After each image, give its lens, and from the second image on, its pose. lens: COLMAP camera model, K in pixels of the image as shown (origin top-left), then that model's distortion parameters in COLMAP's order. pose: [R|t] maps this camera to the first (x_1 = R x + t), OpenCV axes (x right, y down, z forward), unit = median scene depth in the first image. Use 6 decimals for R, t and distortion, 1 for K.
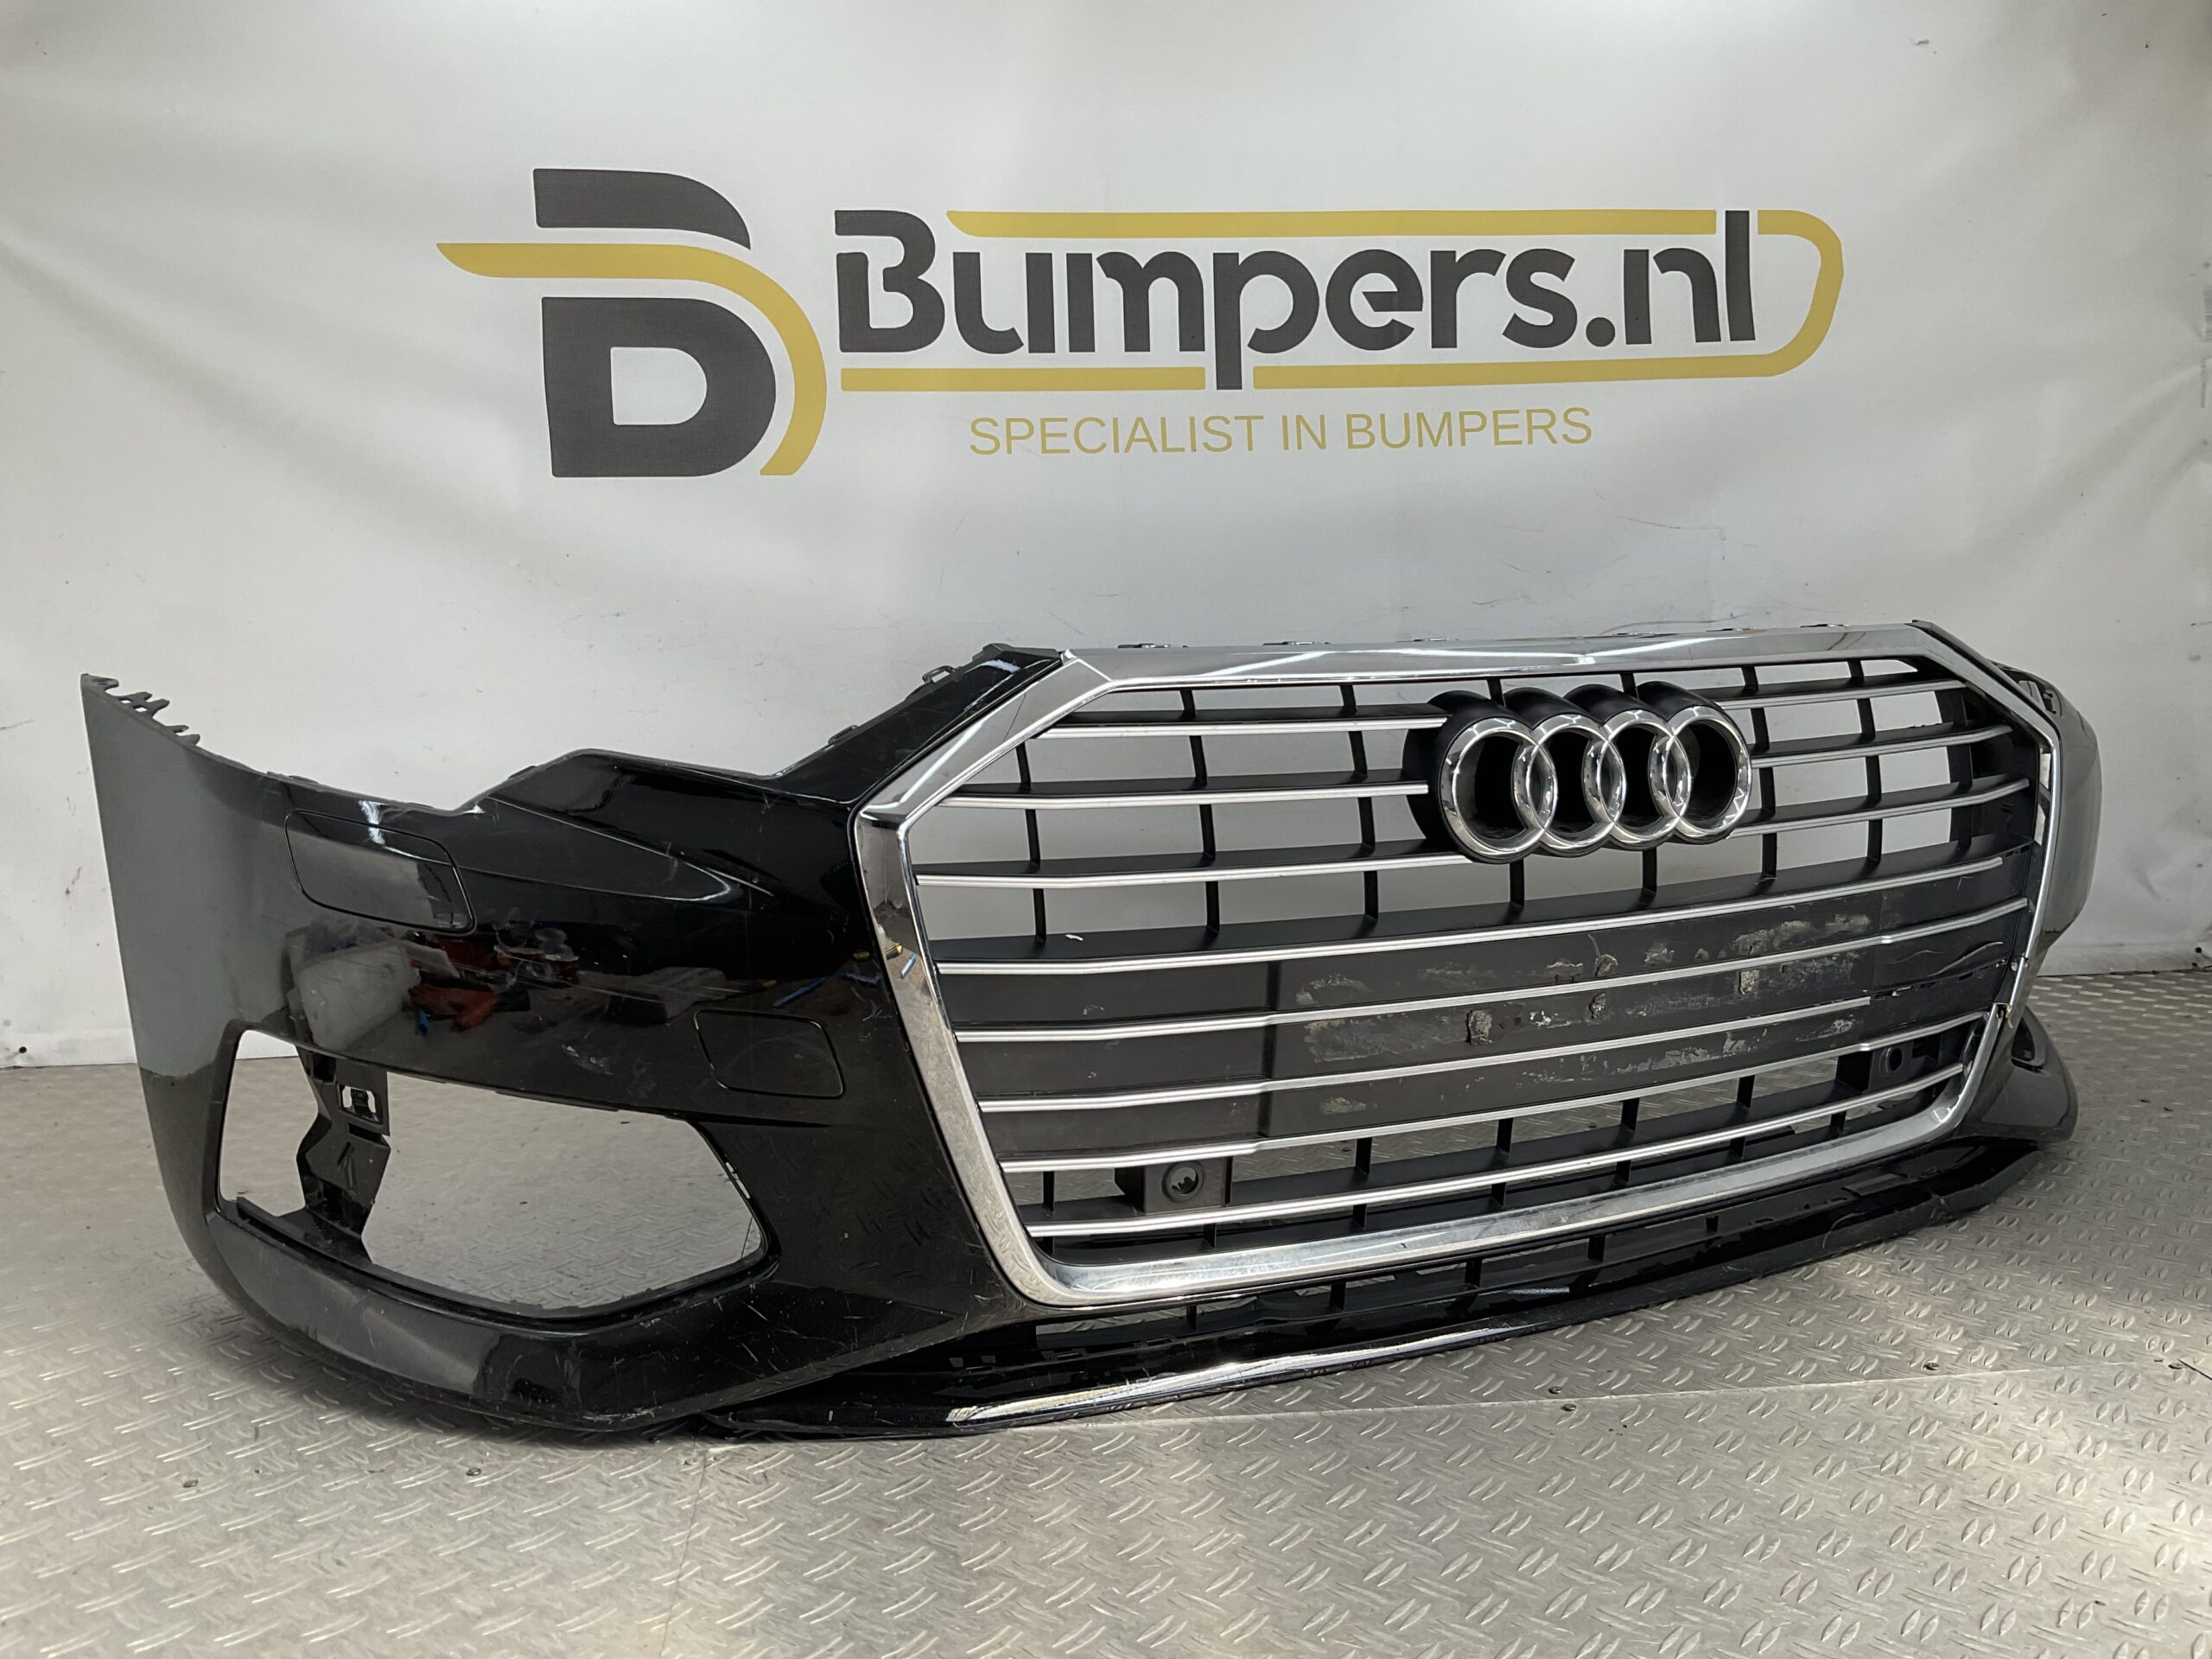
lens RADIAL K [[1824.6, 0, 1109.8], [0, 1824.6, 814.7], [0, 0, 1]] dist [0.128893, -0.298458]
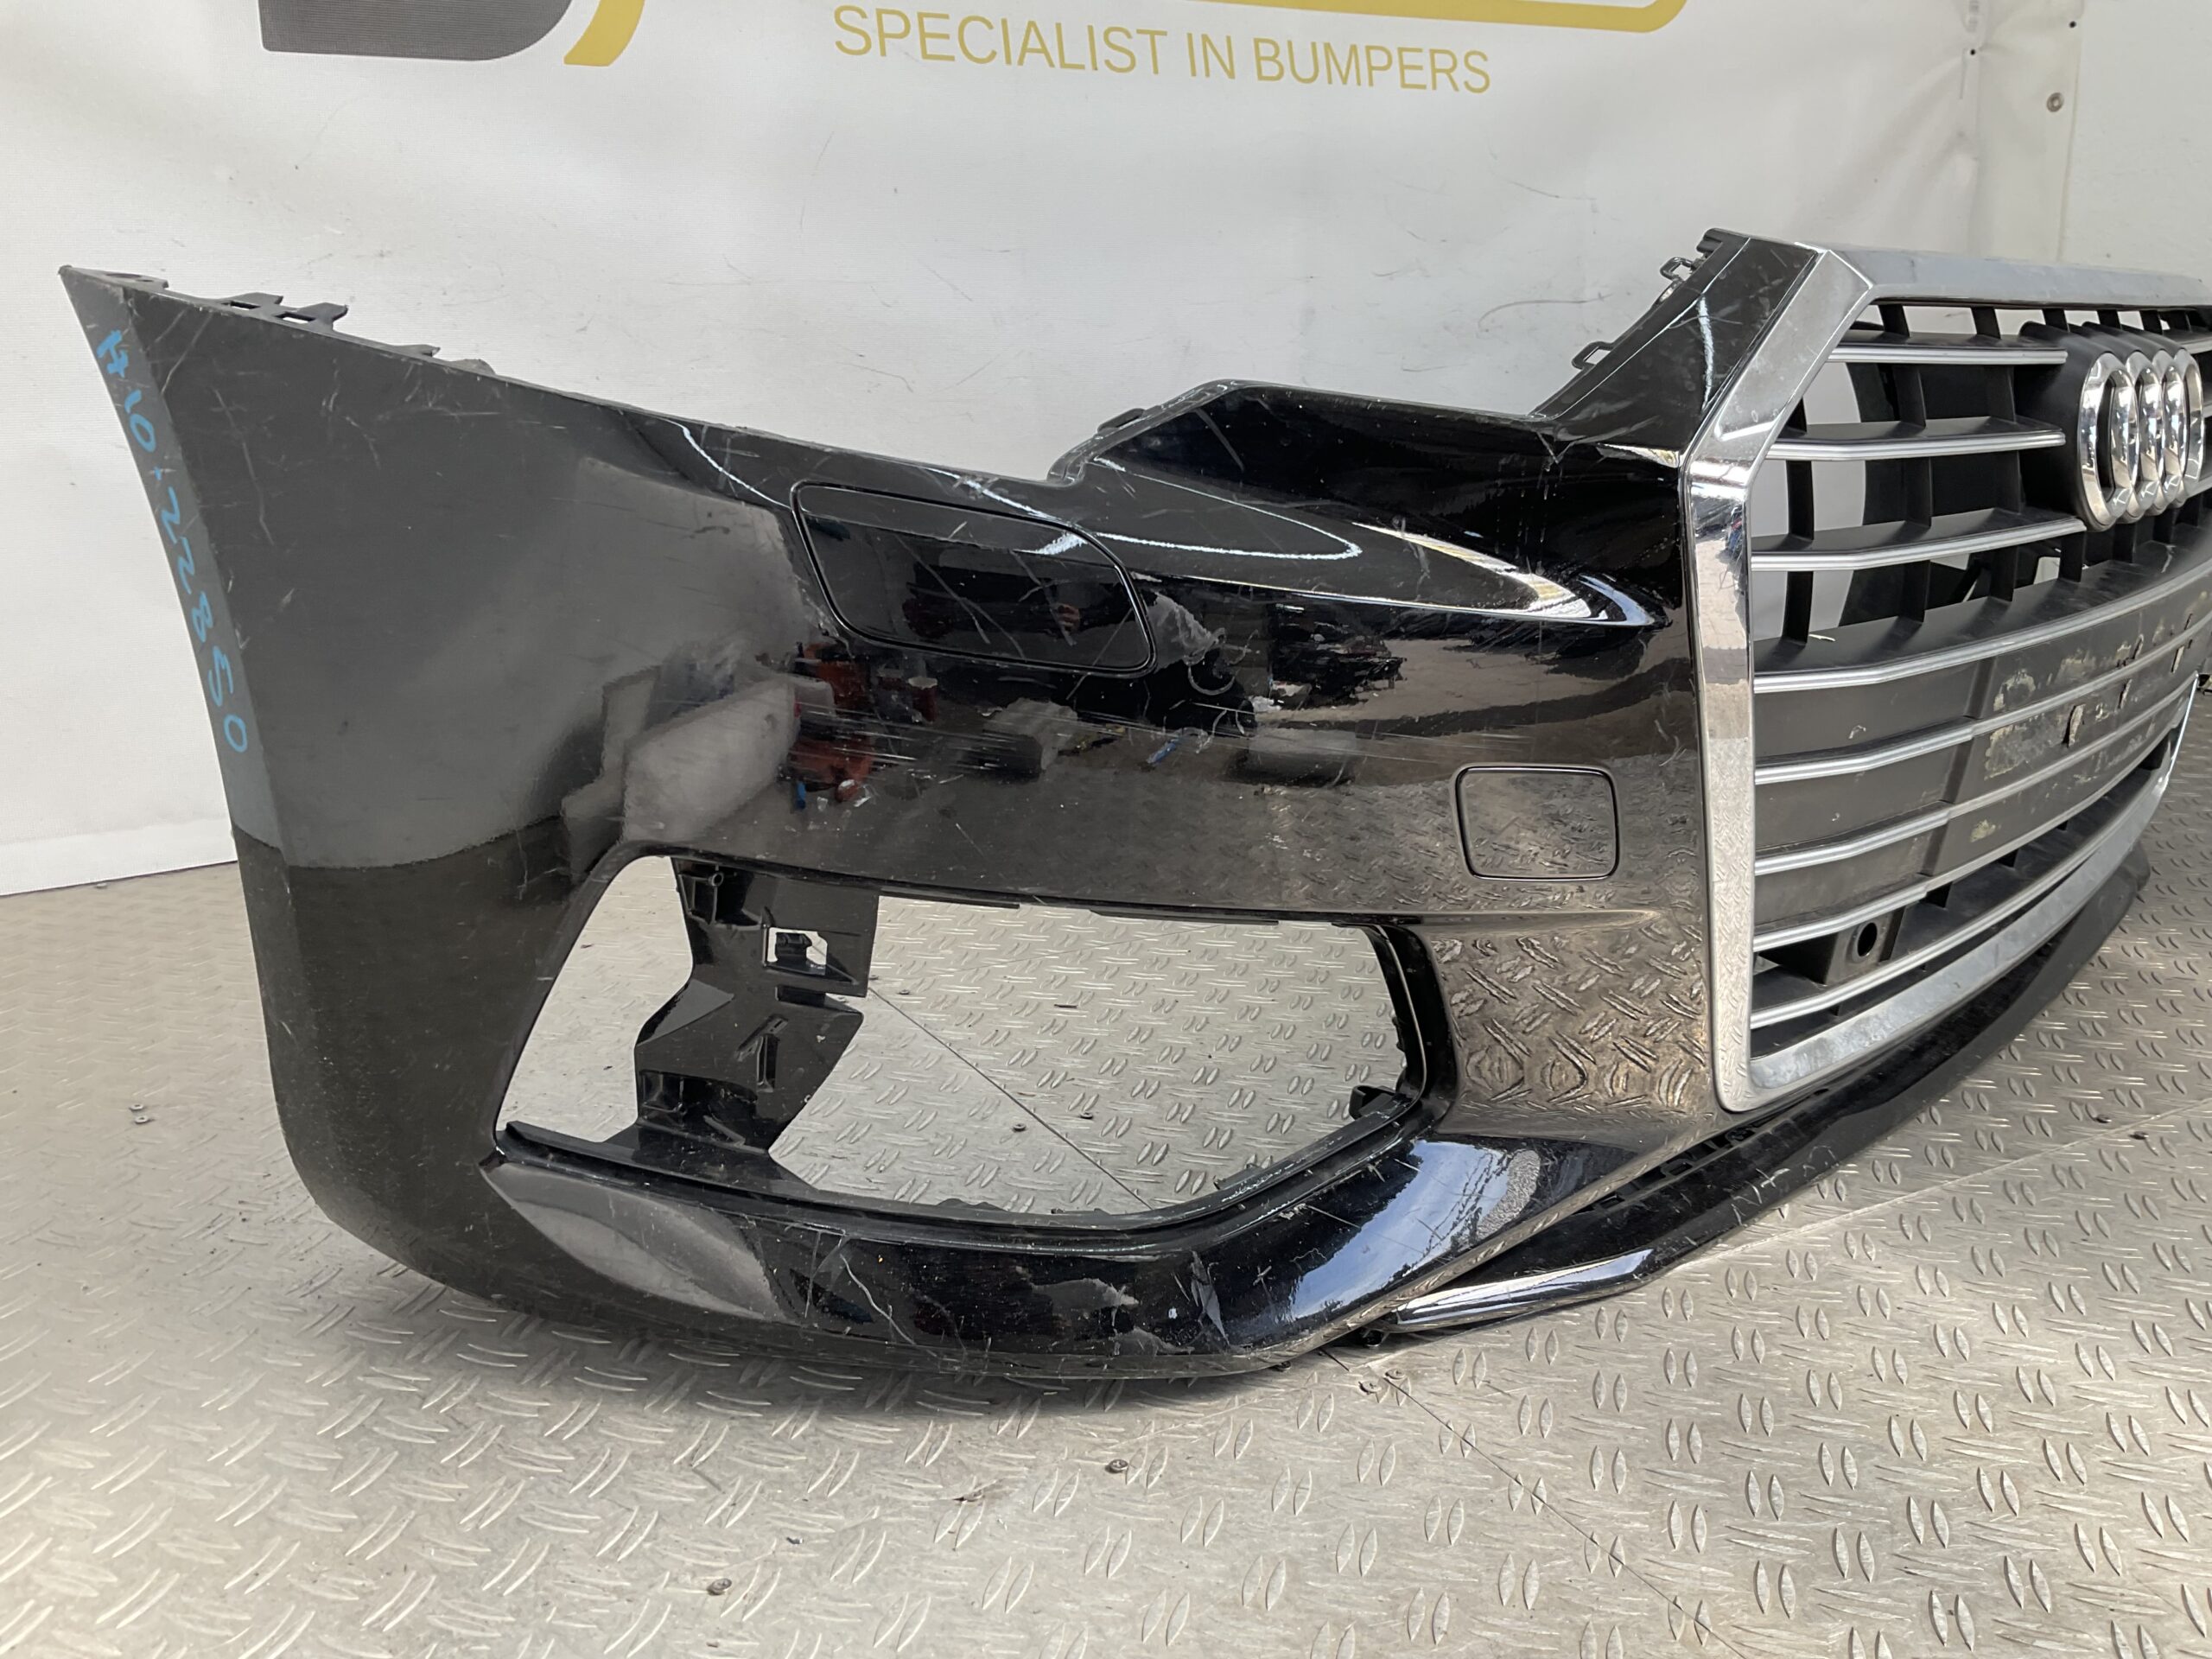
lens RADIAL K [[1826.7, 0, 1110.7], [0, 1826.7, 828.1], [0, 0, 1]] dist [0.102973, -0.224210]
pose [[0.924852, -0.085347, 0.370628, -0.290231], [0.029479, 0.987651, 0.153871, 0.009514], [-0.379183, -0.131382, 0.915947, 0.204160]]
